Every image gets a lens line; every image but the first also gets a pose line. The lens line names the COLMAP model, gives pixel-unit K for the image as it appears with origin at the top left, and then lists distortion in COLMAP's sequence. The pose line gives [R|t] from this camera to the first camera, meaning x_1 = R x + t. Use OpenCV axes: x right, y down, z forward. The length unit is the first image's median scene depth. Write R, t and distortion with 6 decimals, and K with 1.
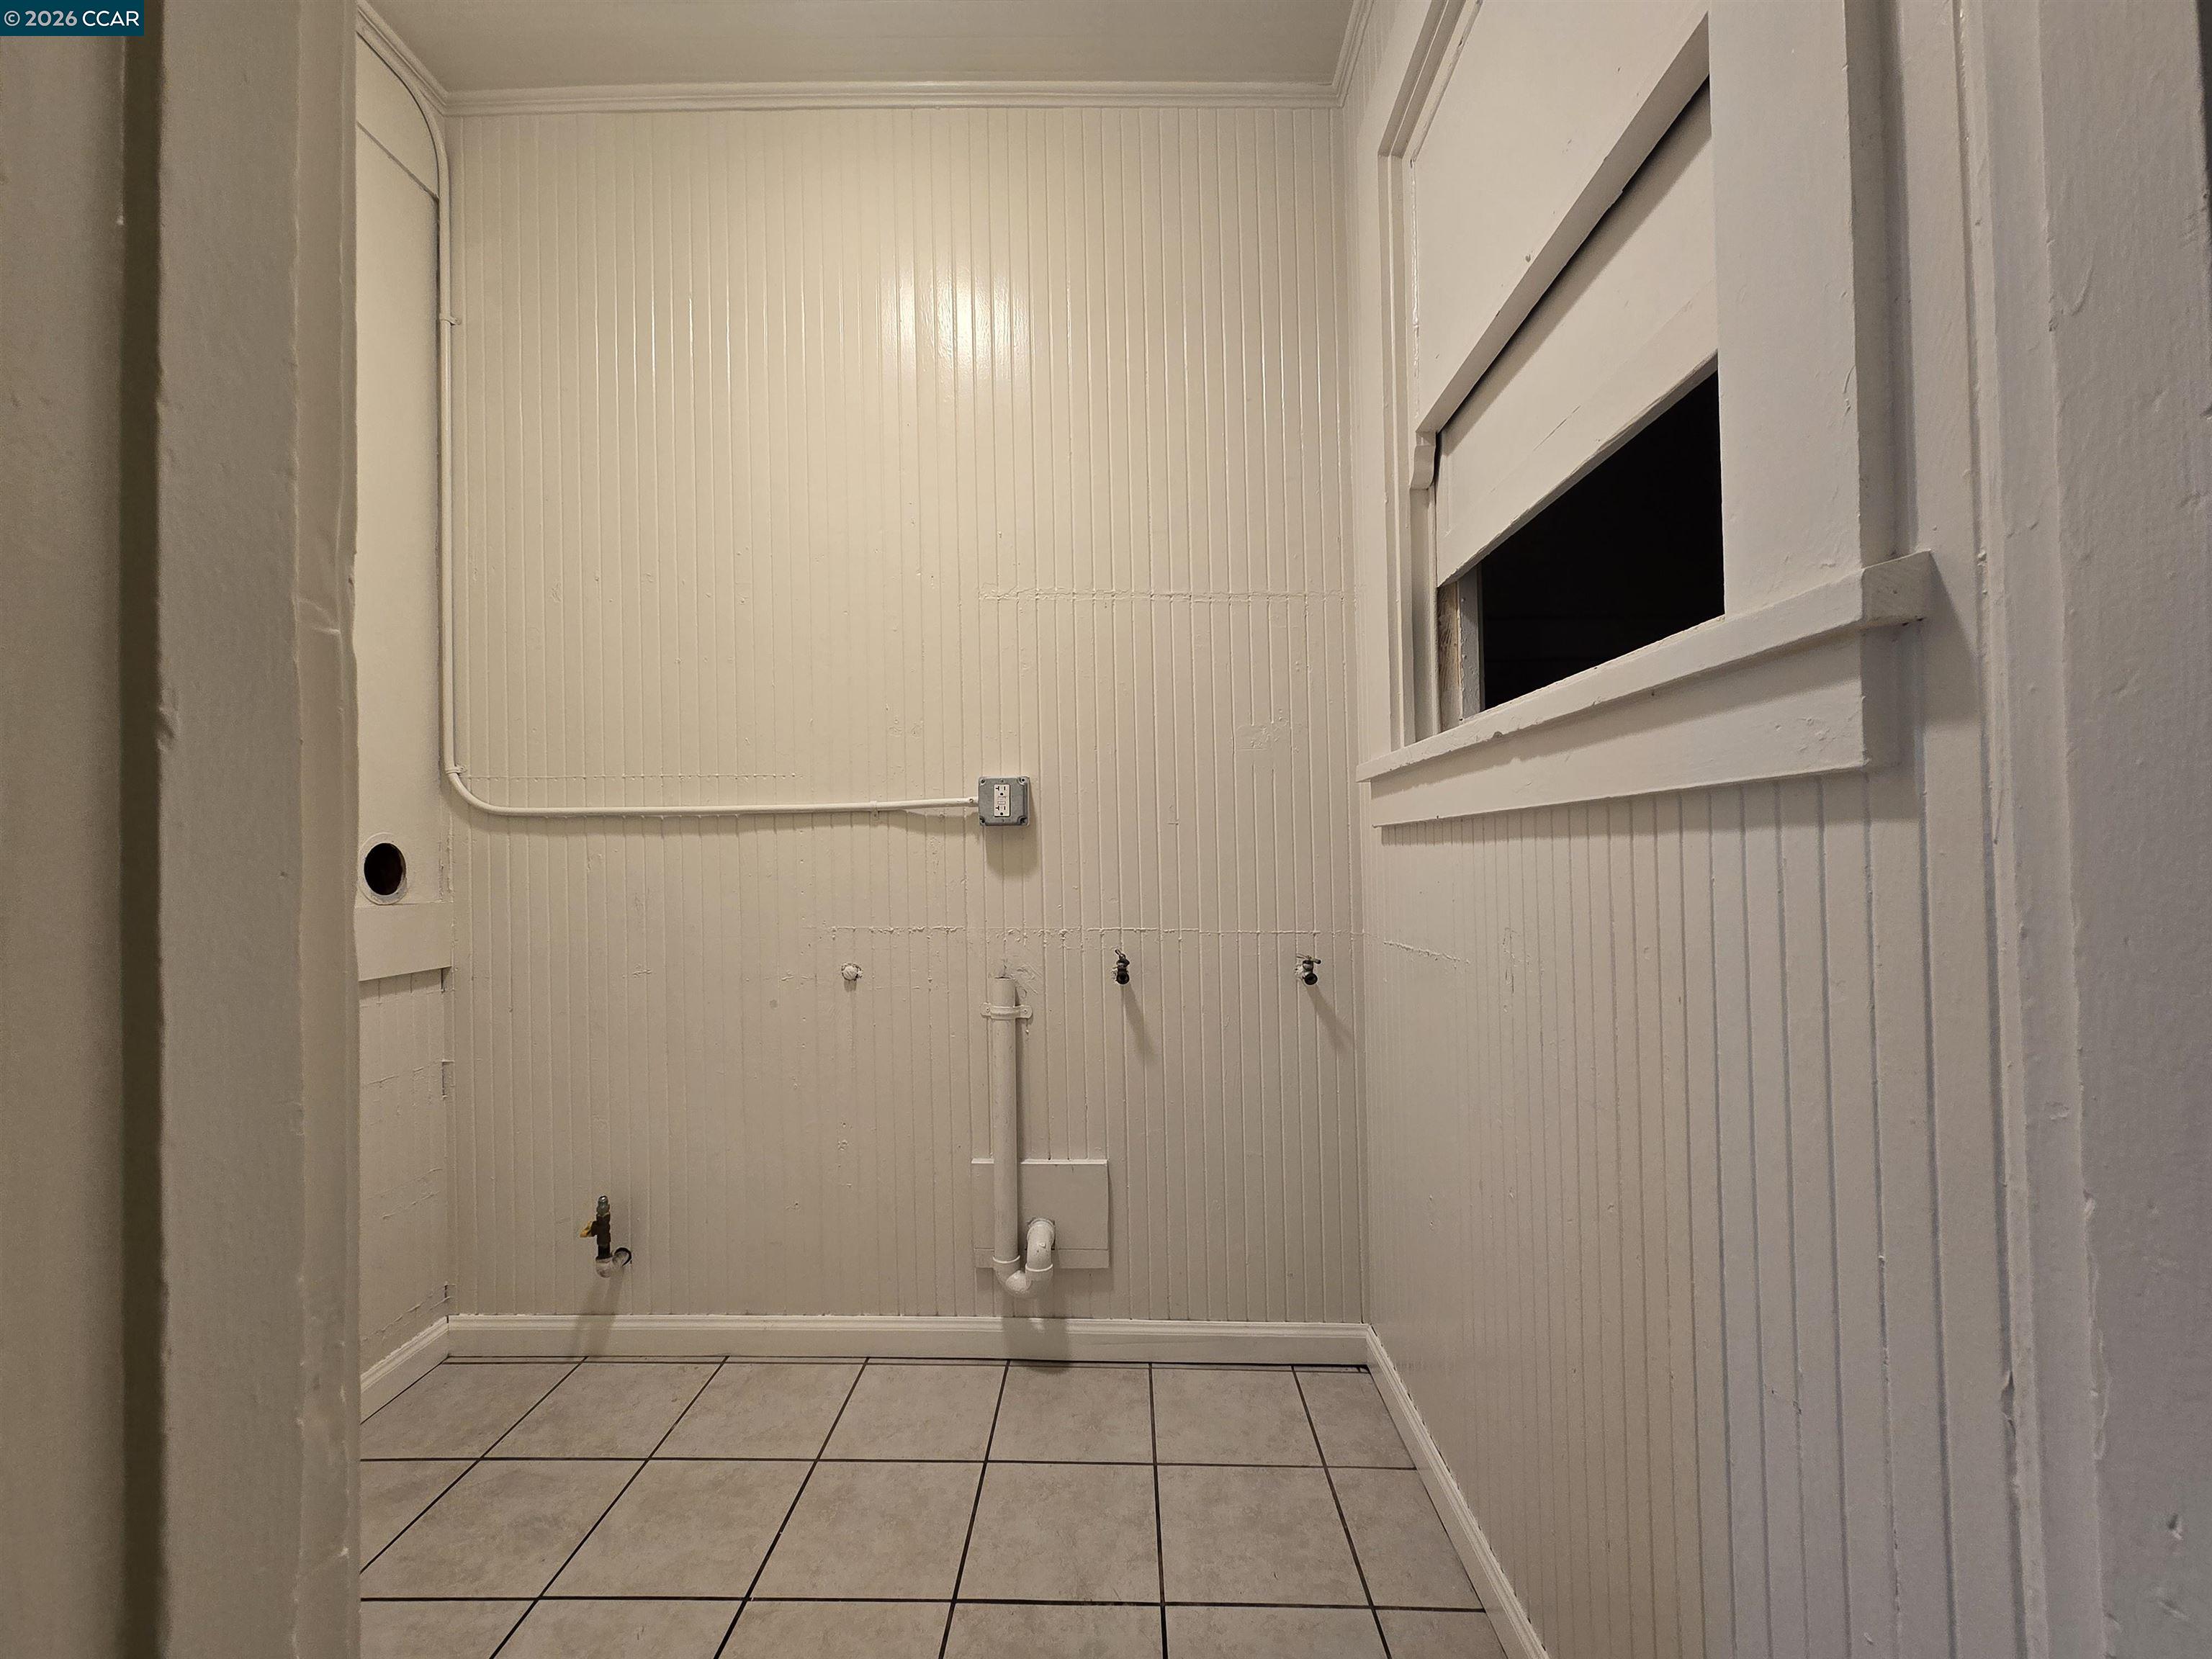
lens RADIAL K [[910.1, 0, 1101.9], [0, 910.1, 846.2], [0, 0, 1]] dist [0.001498, 0.000371]
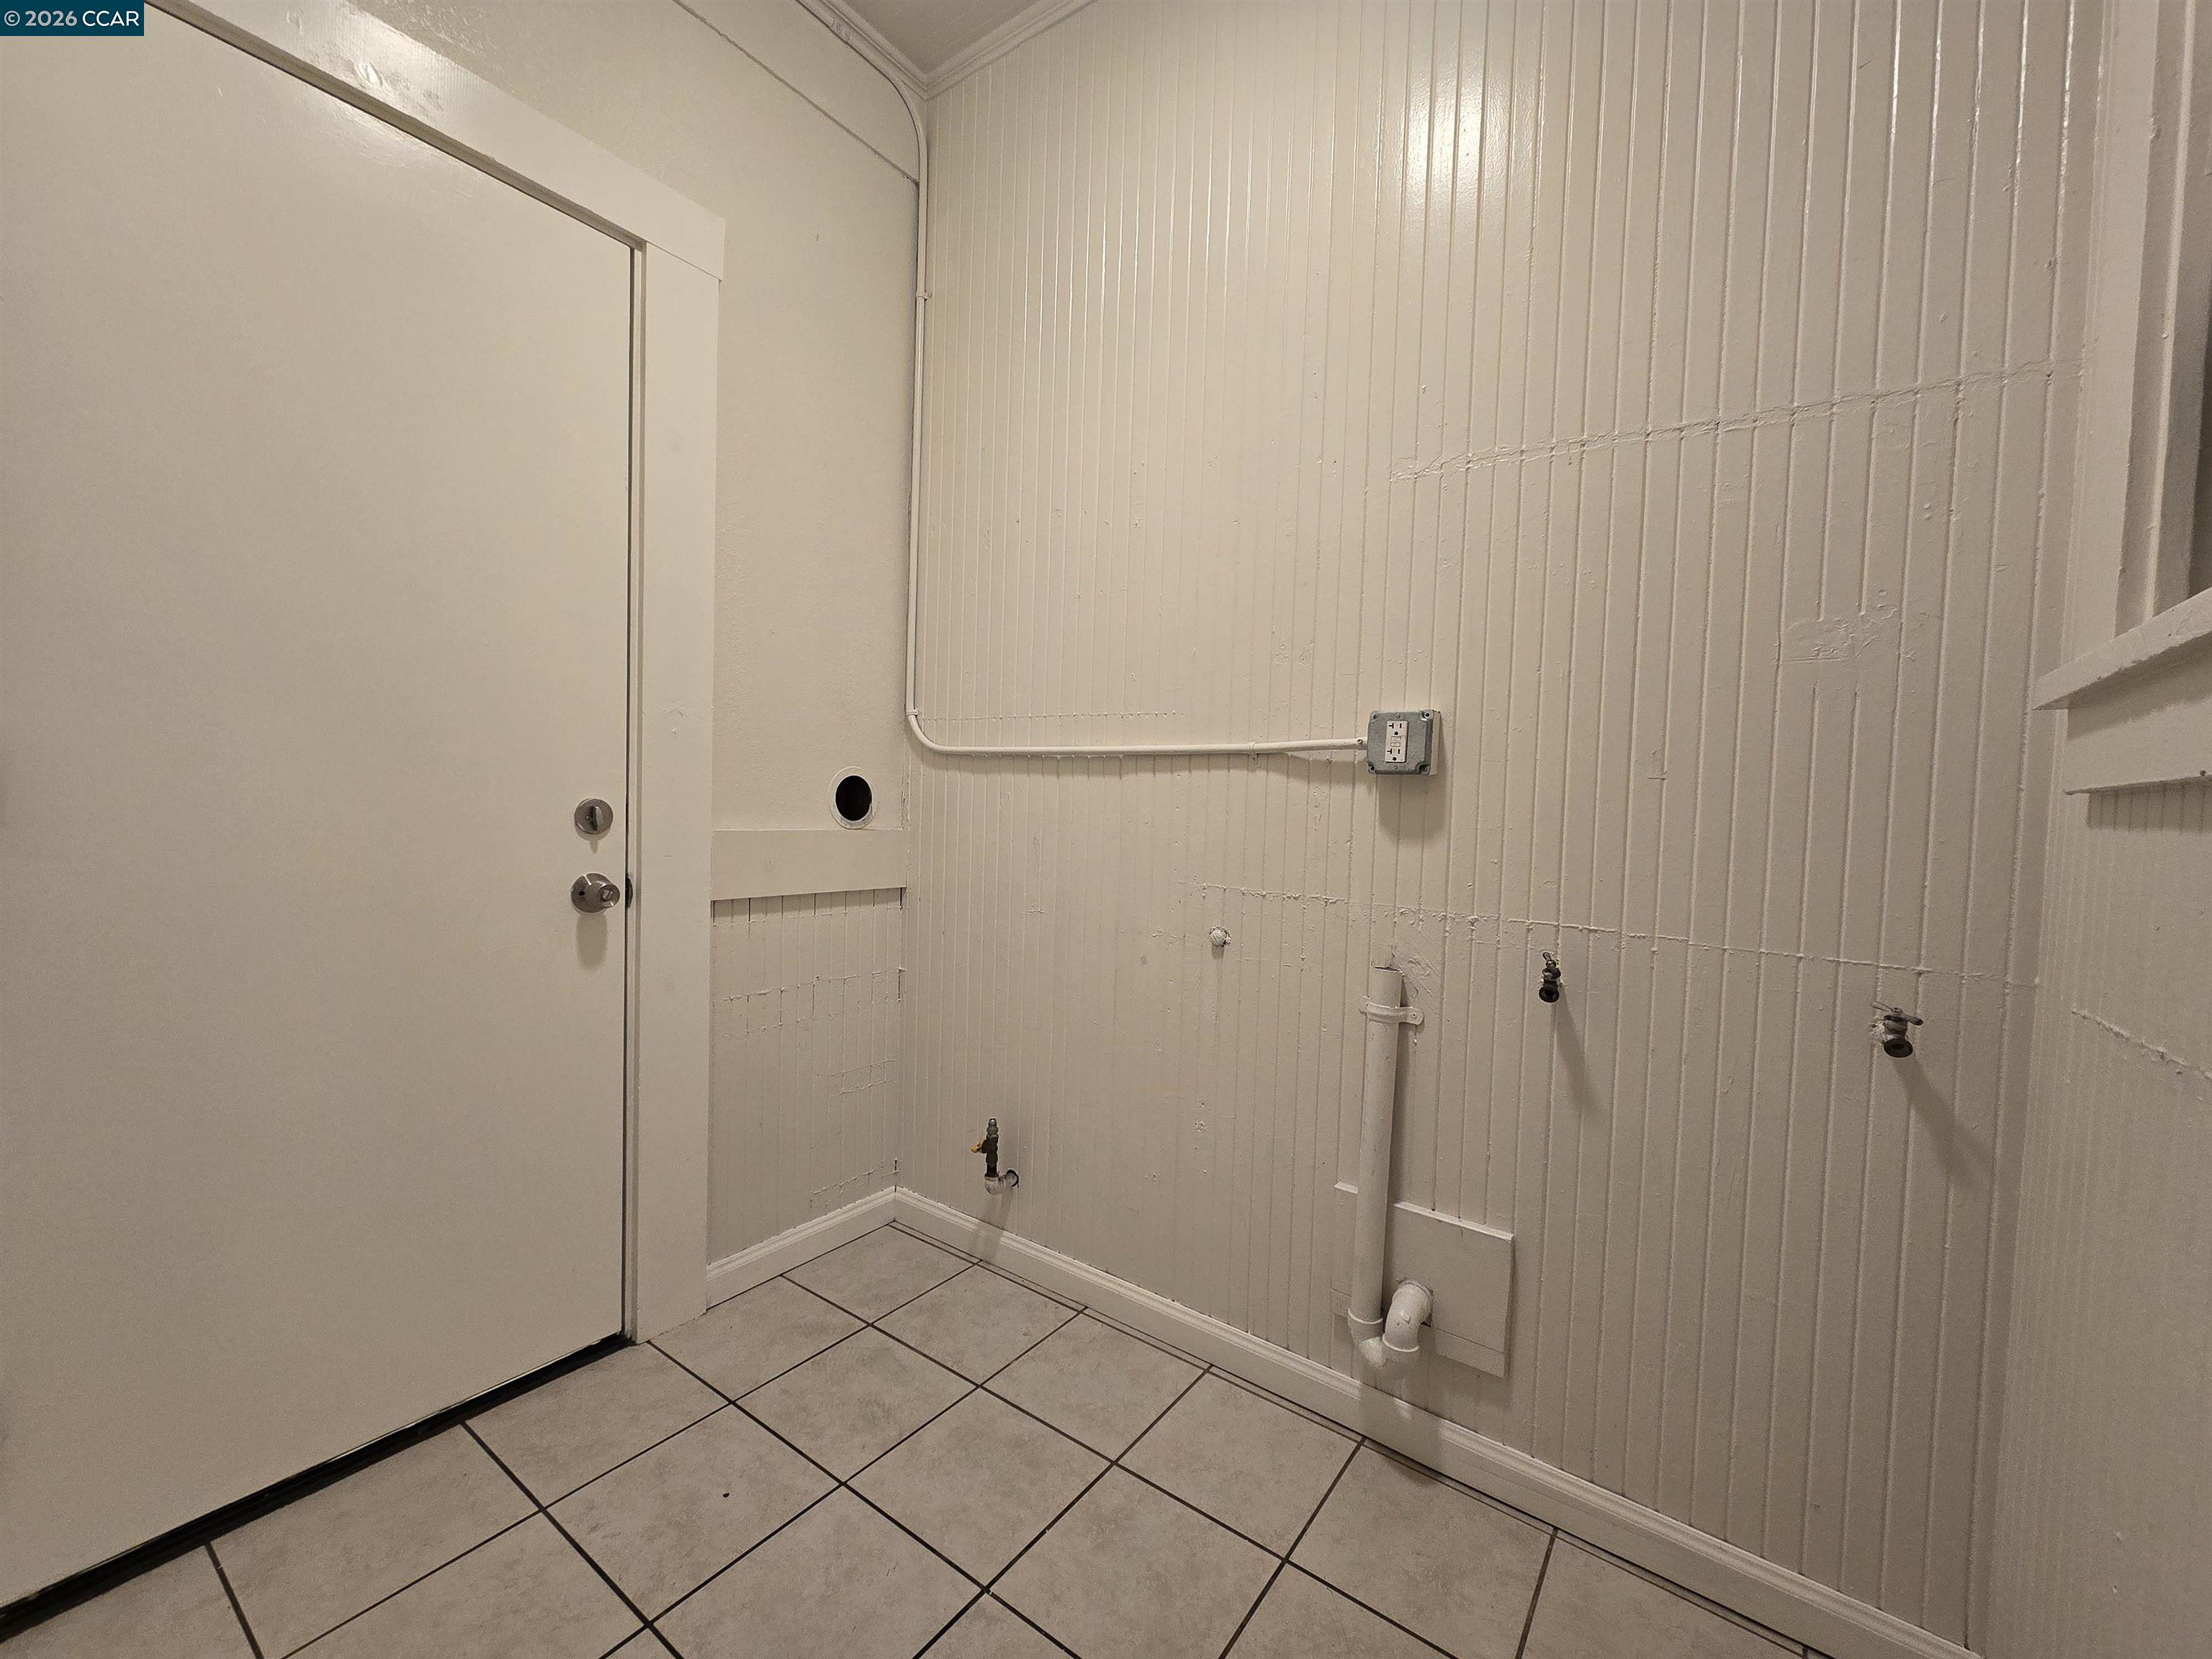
lens RADIAL K [[910.1, 0, 1101.9], [0, 910.1, 846.2], [0, 0, 1]] dist [0.001498, 0.000371]
pose [[0.821680, 0.070159, -0.565614, 0.125831], [-0.040243, 0.997060, 0.065214, -0.001945], [0.568527, -0.030823, 0.822087, 0.217578]]
